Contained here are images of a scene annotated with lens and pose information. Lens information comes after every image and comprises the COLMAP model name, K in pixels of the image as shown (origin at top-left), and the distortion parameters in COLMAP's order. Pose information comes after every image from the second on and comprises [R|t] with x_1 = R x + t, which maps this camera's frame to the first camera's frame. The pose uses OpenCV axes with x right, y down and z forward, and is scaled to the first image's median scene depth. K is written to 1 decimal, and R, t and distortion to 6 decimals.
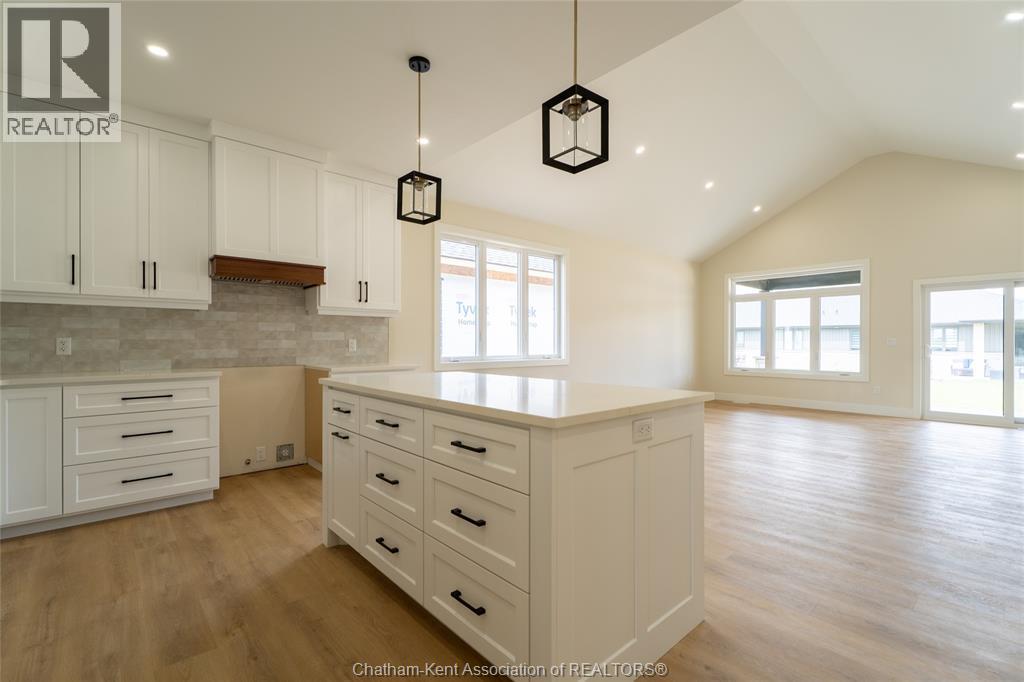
lens RADIAL K [[462.5, 0, 511.6], [0, 462.5, 345.2], [0, 0, 1]] dist [0.006409, -0.001534]
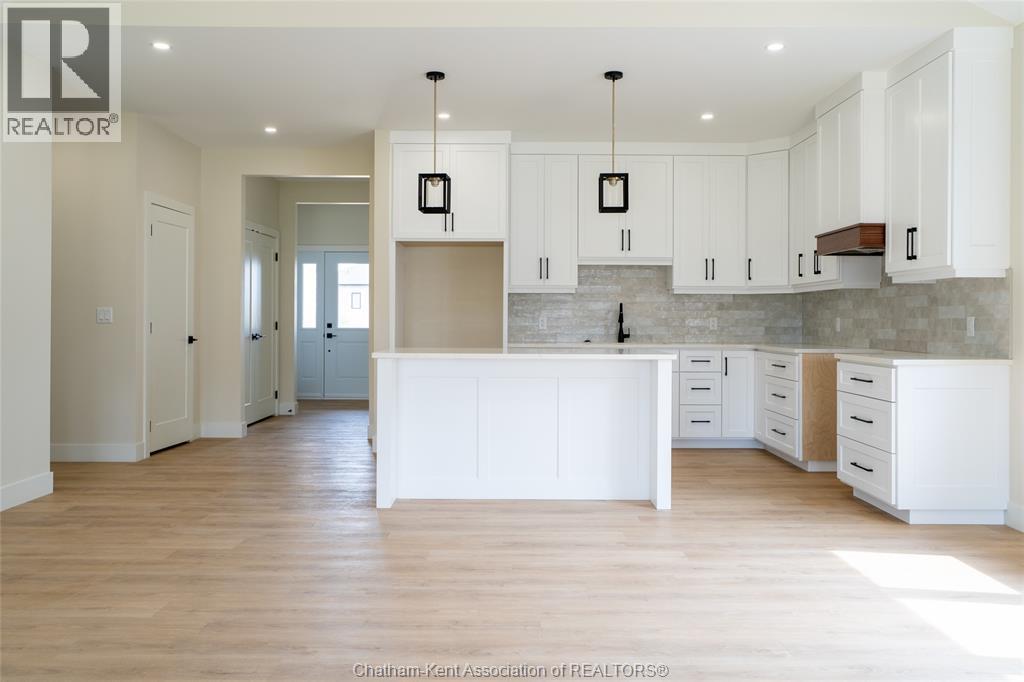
lens RADIAL K [[829.4, 0, 512.2], [0, 829.4, 316.0], [0, 0, 1]] dist [-0.020195, 0.048848]
pose [[-0.665044, -0.008573, -0.746755, 1.207768], [-0.010955, 0.999939, -0.001723, -0.007049], [0.746724, 0.007035, -0.665097, 1.769356]]
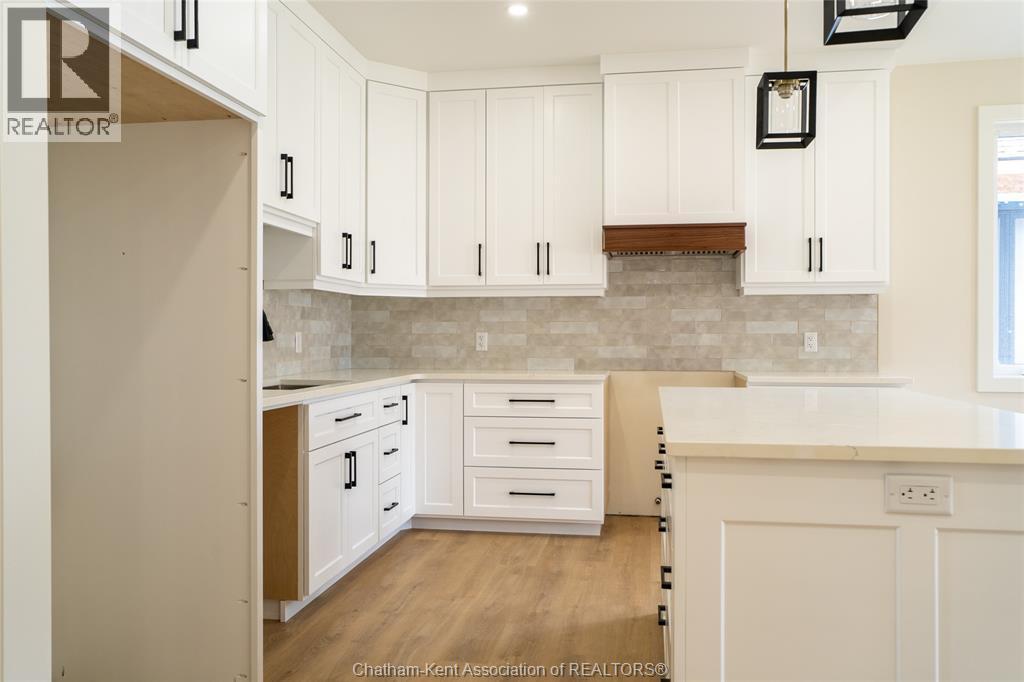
lens RADIAL K [[829.4, 0, 509.7], [0, 829.4, 343.1], [0, 0, 1]] dist [-0.020195, 0.048848]
pose [[0.627718, 0.005279, -0.778423, 0.364927], [-0.004456, 0.999985, 0.003188, -0.000238], [0.778428, 0.001467, 0.627732, -0.005344]]
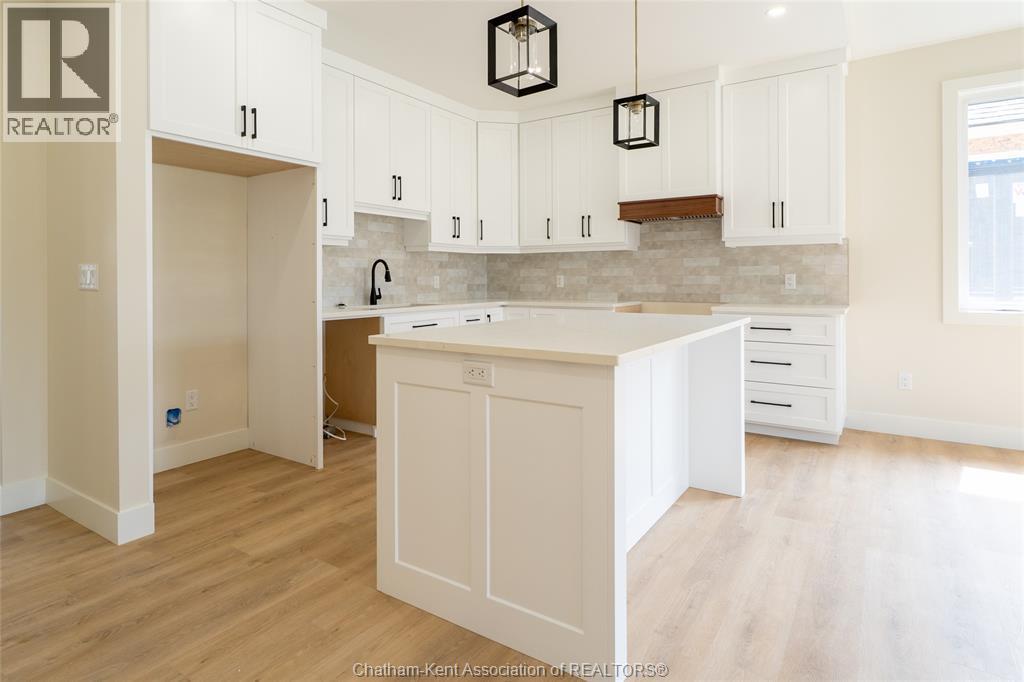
lens RADIAL K [[569.5, 0, 489.2], [0, 569.5, 277.7], [0, 0, 1]] dist [-0.002190, 0.005451]
pose [[0.234601, -0.002894, -0.972088, 0.680978], [-0.002257, 0.999991, -0.003521, -0.002278], [0.972089, 0.003020, 0.234592, 0.366186]]
